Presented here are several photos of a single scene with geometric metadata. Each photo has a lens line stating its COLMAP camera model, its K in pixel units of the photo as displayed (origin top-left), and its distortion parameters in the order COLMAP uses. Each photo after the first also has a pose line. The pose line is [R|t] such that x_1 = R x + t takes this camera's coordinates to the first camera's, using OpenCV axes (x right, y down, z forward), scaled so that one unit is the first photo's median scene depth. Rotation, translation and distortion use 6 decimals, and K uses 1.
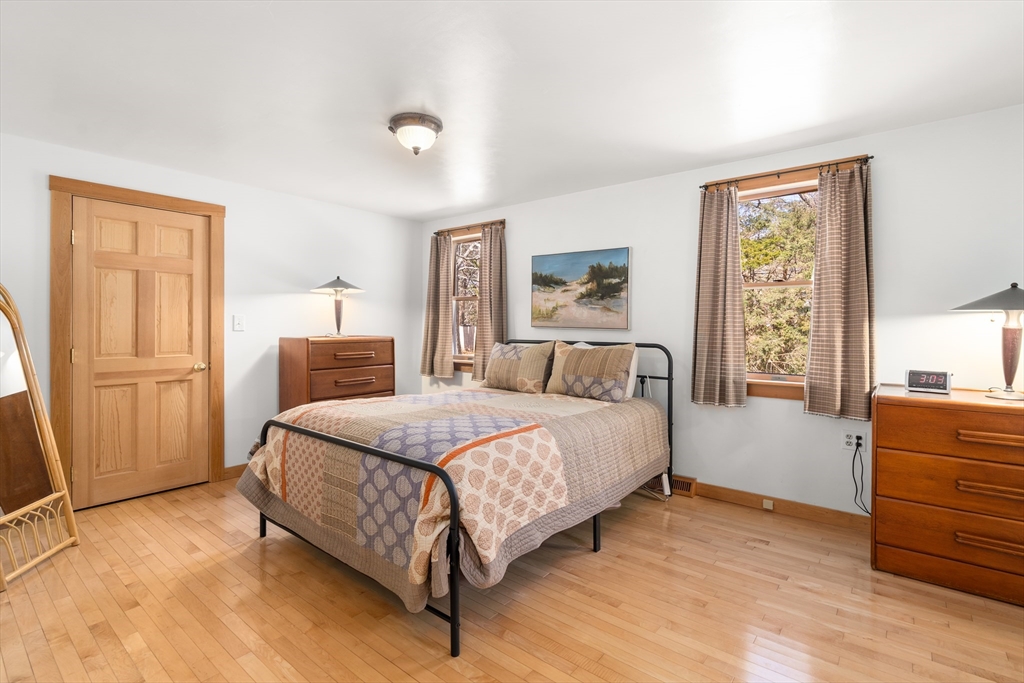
lens RADIAL K [[482.8, 0, 521.4], [0, 482.8, 334.4], [0, 0, 1]] dist [-0.008978, 0.002142]
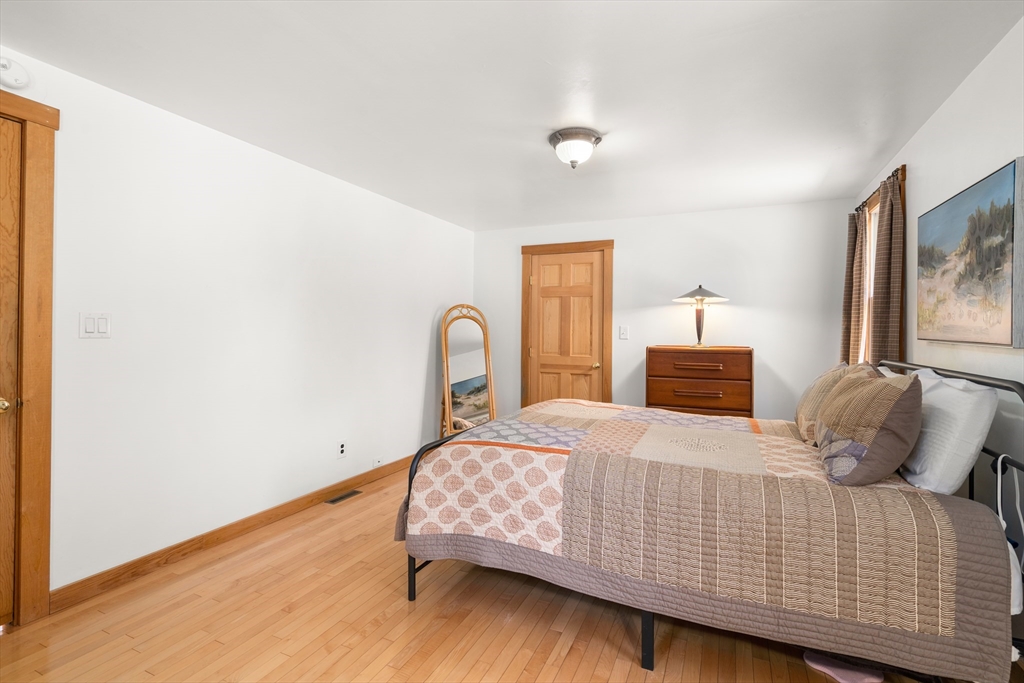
lens RADIAL K [[482.8, 0, 519.2], [0, 482.8, 335.3], [0, 0, 1]] dist [-0.008978, 0.002142]
pose [[0.237612, 0.005076, -0.971347, 0.568414], [-0.025490, 0.999675, -0.001011, -0.008847], [0.971026, 0.025000, 0.237664, 0.484255]]
